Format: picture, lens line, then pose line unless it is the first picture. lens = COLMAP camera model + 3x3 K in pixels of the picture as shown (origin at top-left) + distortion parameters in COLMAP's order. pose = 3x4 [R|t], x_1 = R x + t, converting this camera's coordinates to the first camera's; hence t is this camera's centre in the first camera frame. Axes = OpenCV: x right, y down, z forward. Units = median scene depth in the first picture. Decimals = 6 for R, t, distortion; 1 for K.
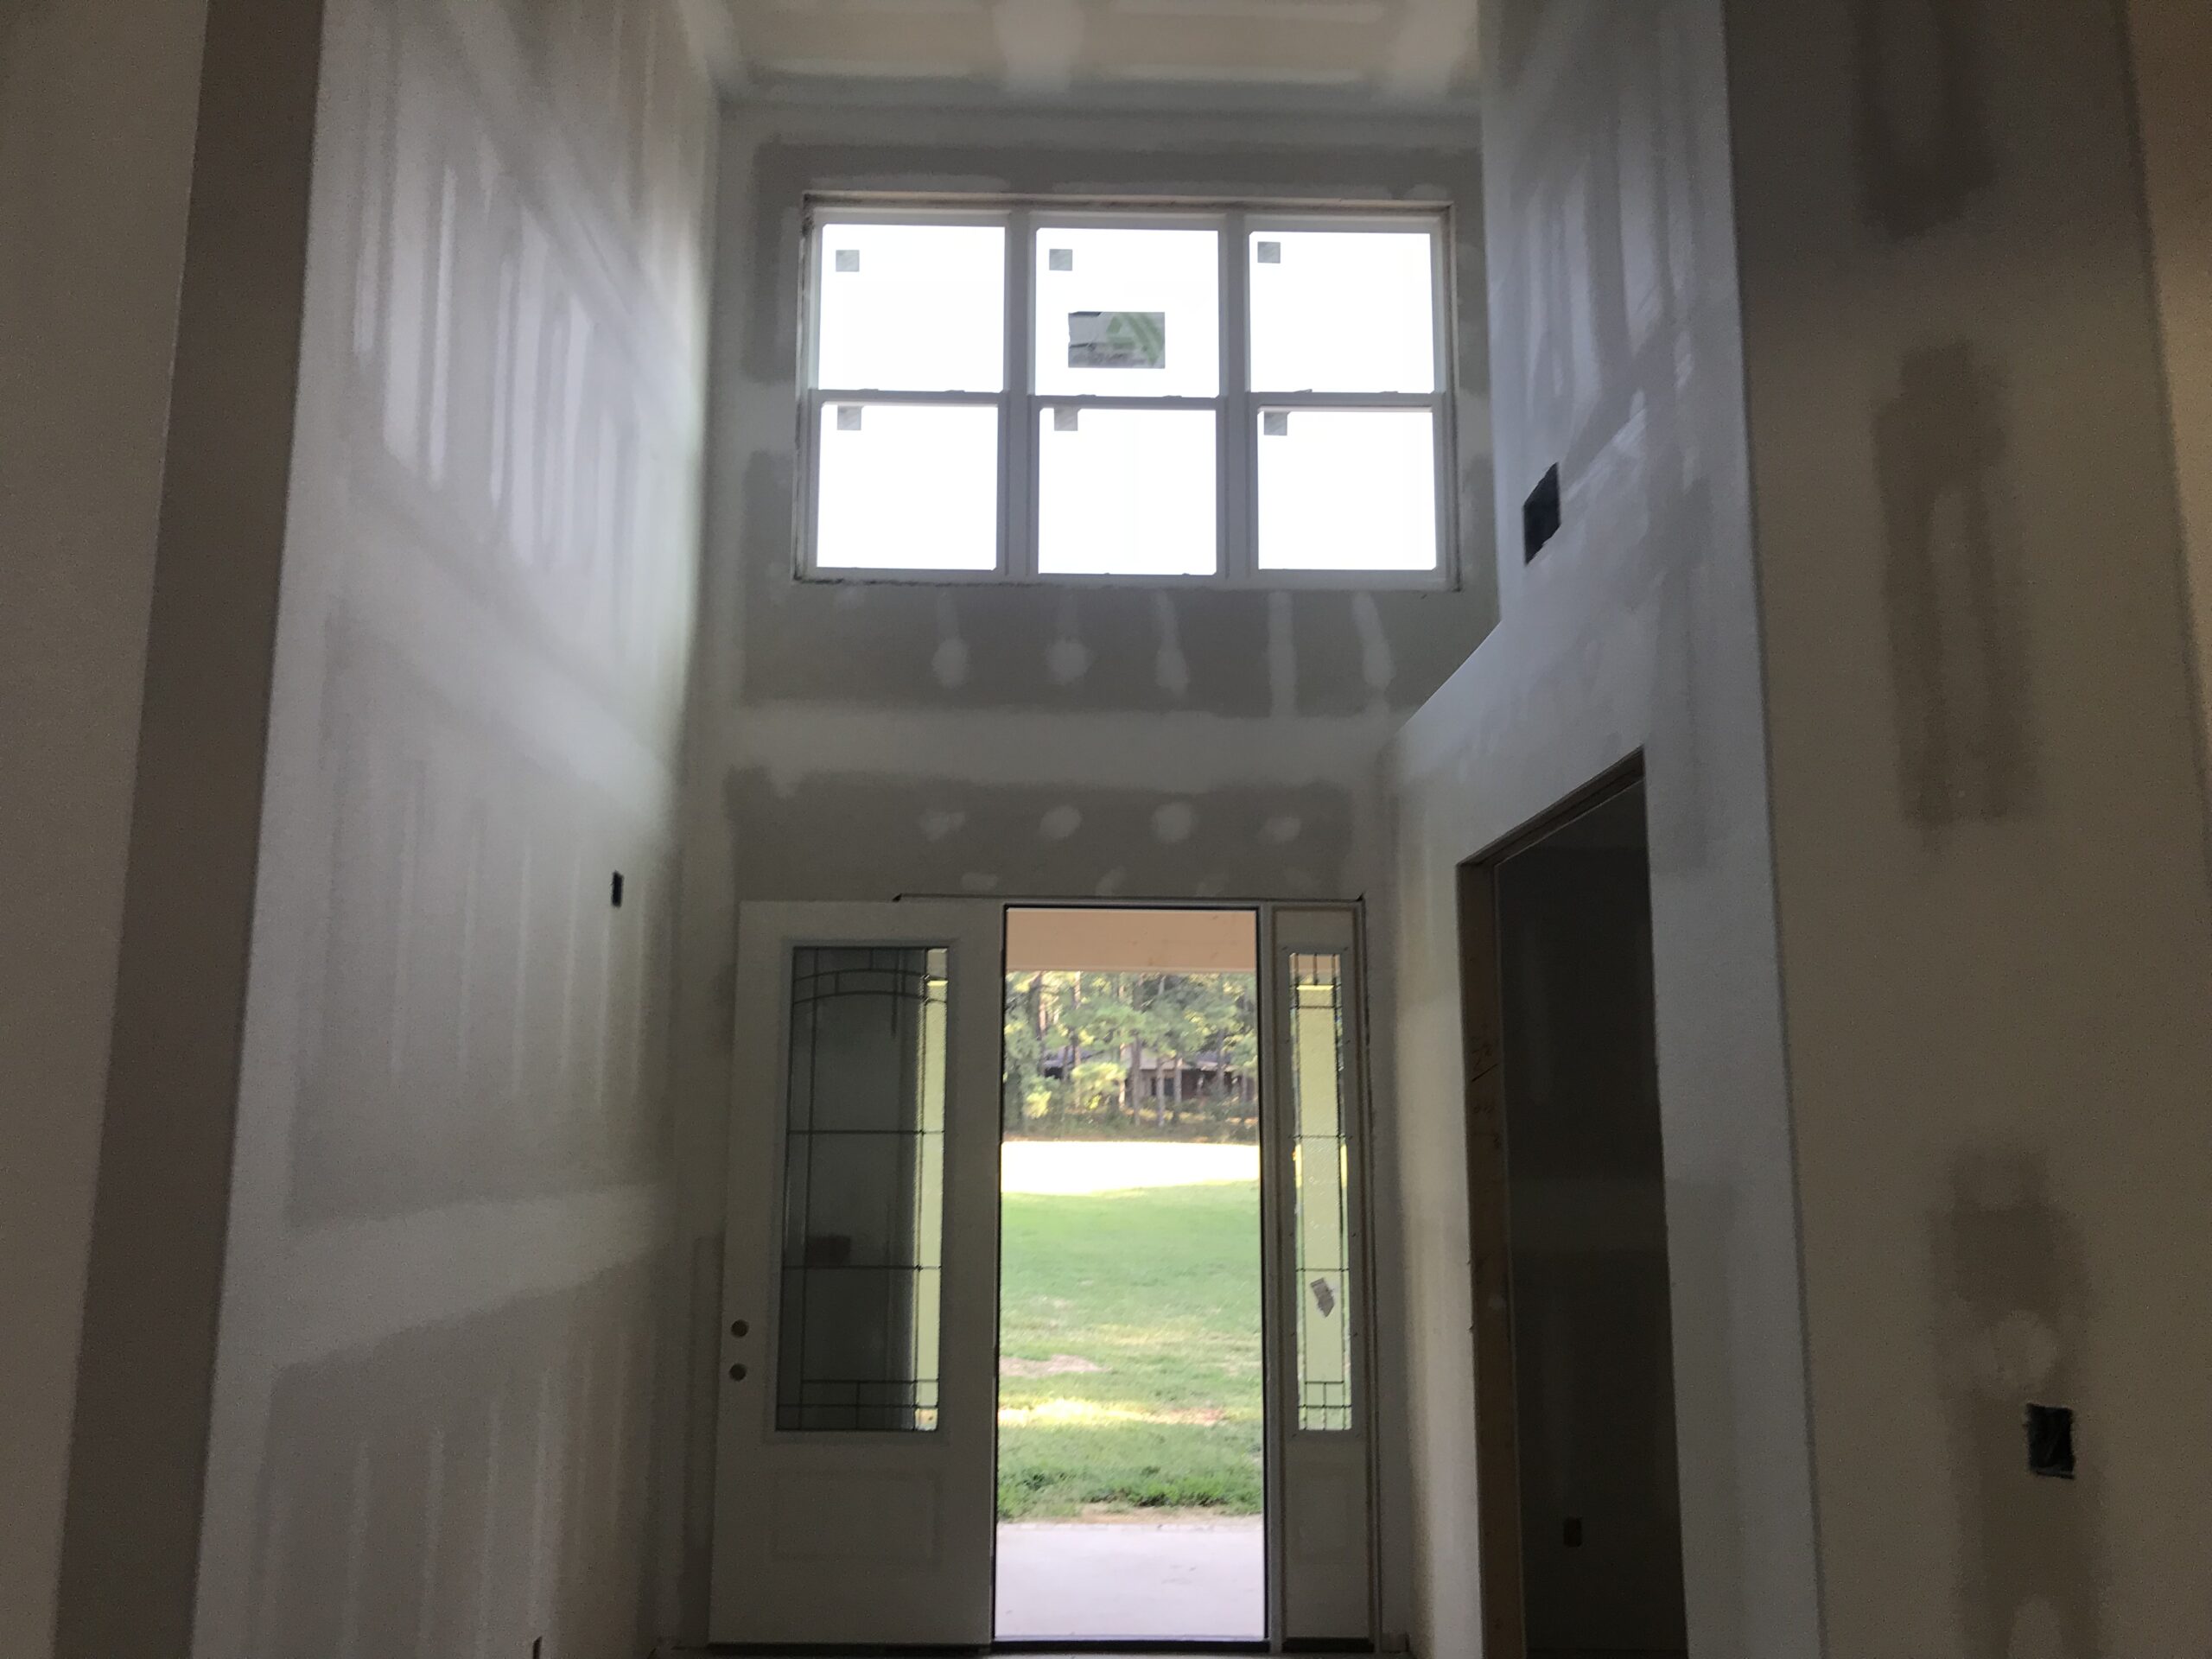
lens RADIAL K [[1826.8, 0, 1105.5], [0, 1826.8, 914.7], [0, 0, 1]] dist [0.005697, 0.008713]
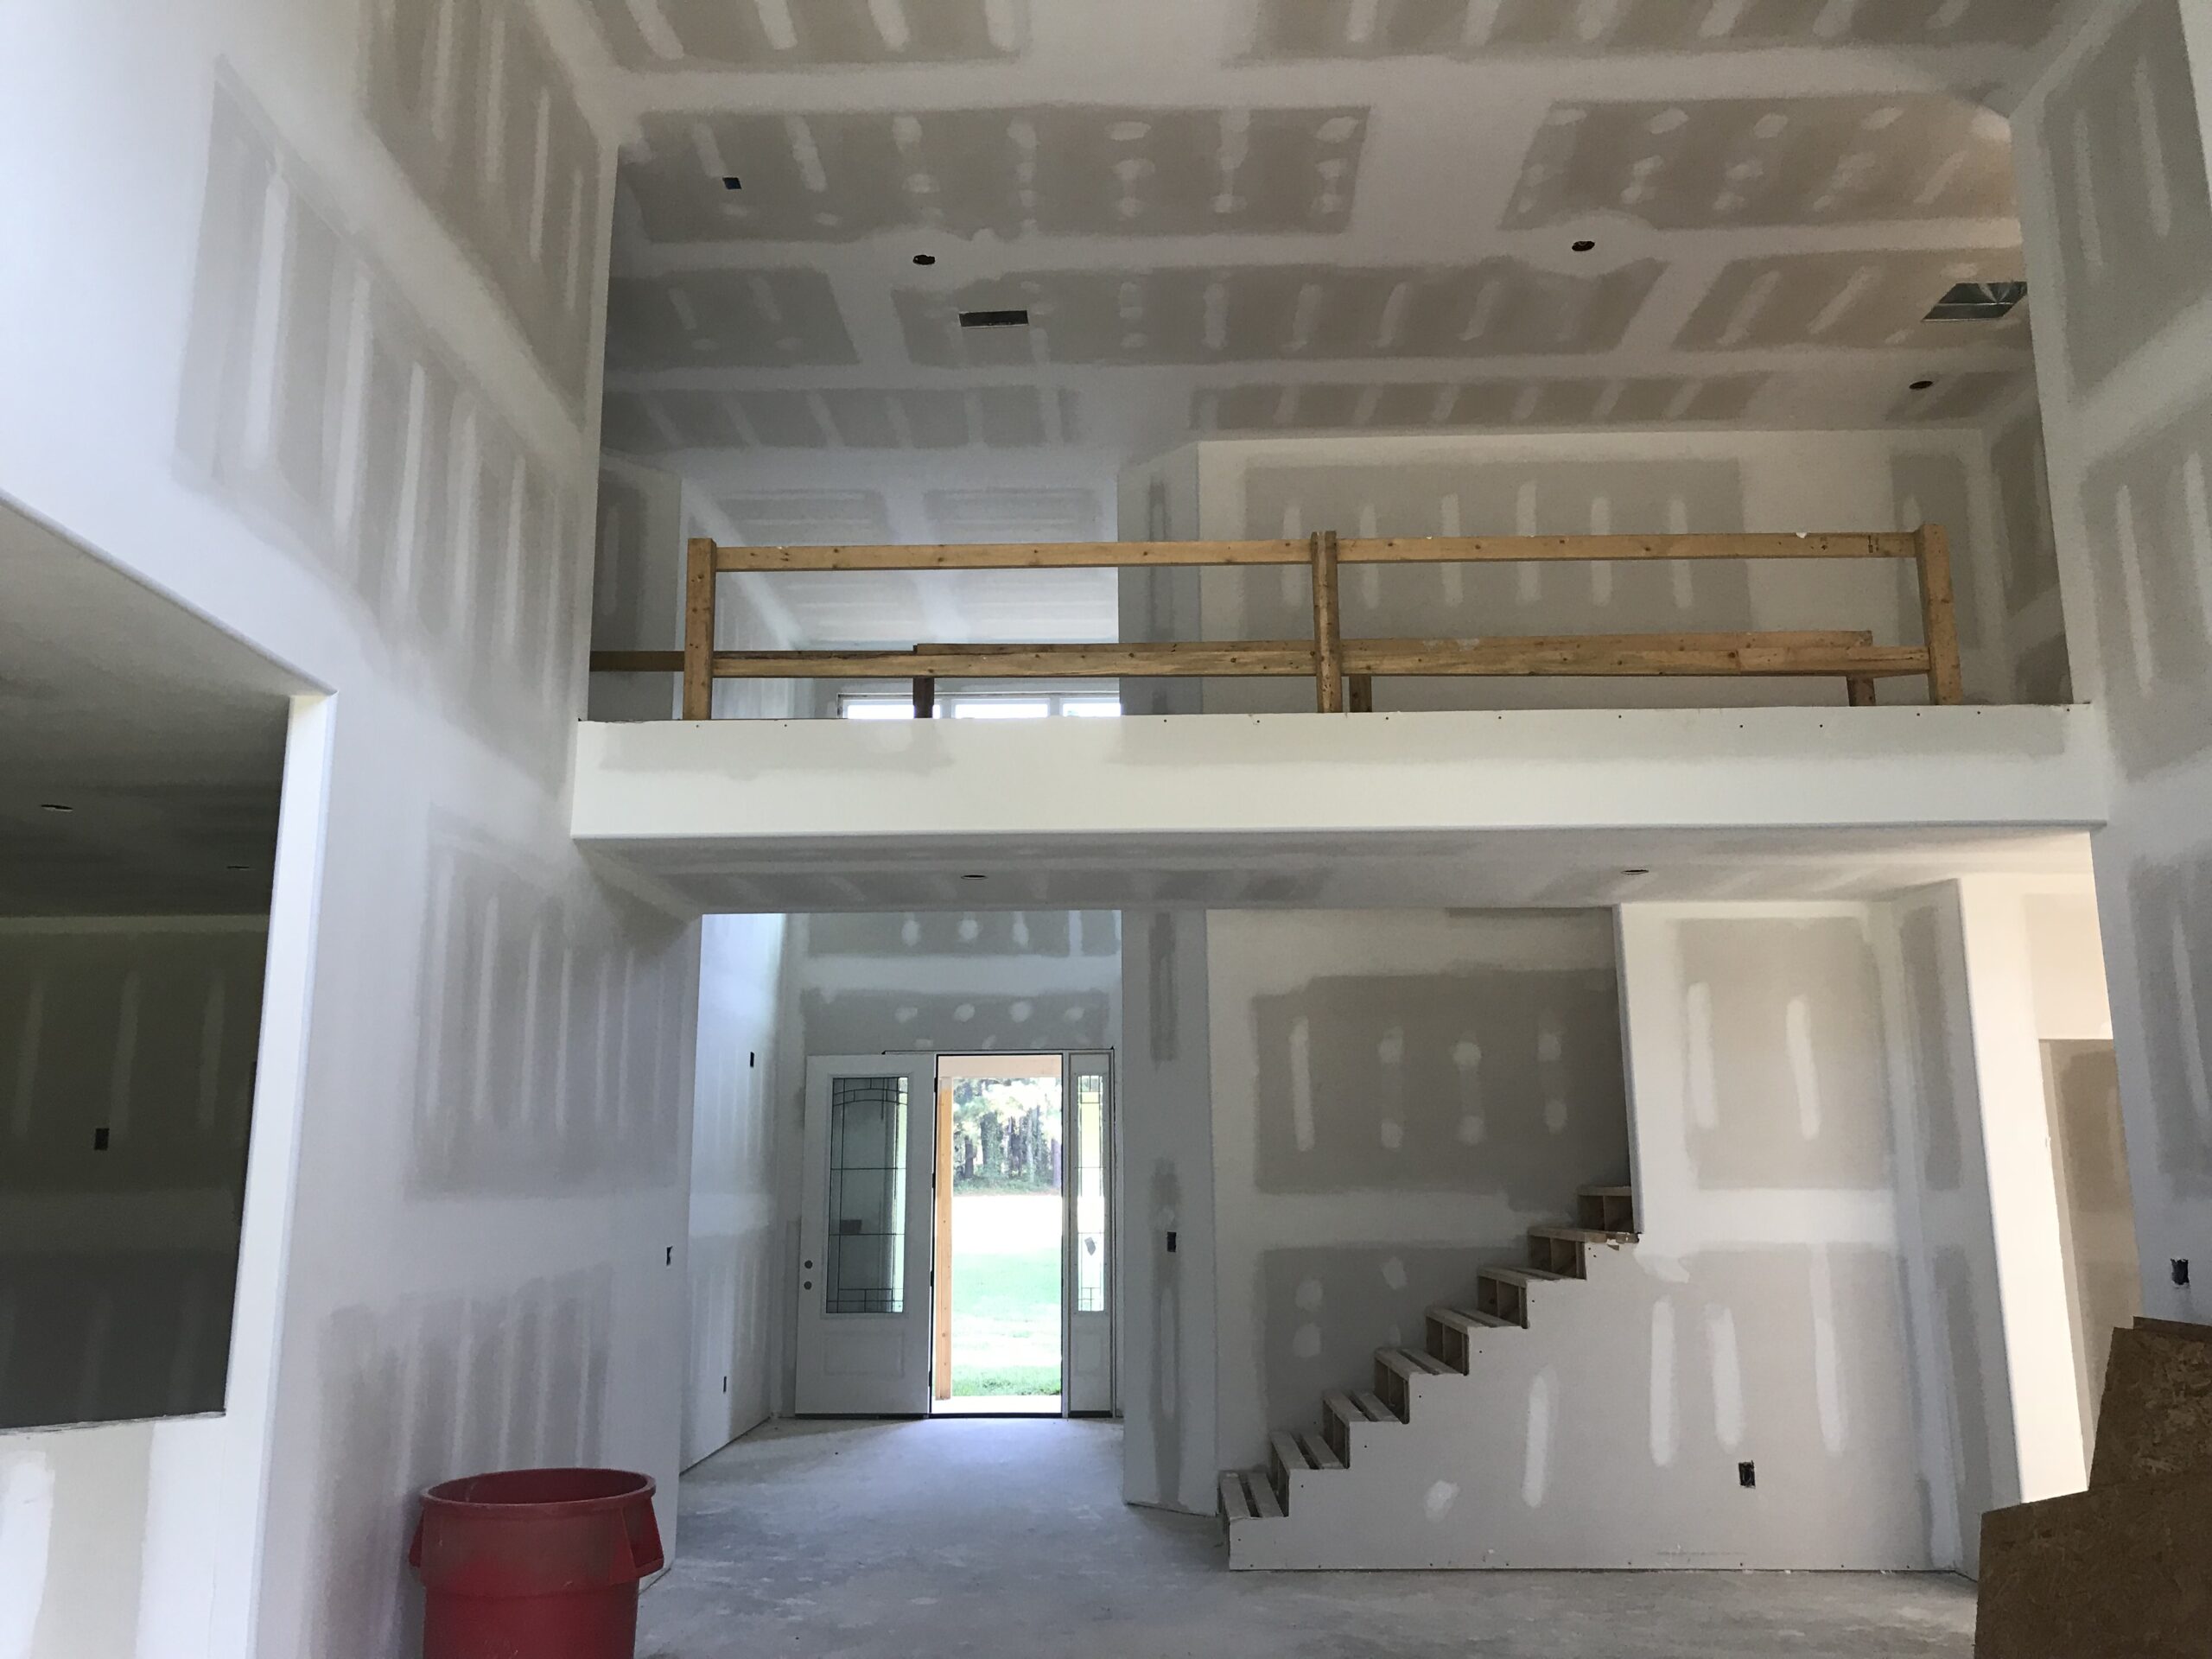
lens RADIAL K [[1826.8, 0, 1108.6], [0, 1826.8, 830.7], [0, 0, 1]] dist [0.005697, 0.008713]
pose [[0.998762, -0.025129, -0.042922, 0.239241], [0.021805, 0.996853, -0.076214, -0.099223], [0.044703, 0.075184, 0.996167, -1.080260]]
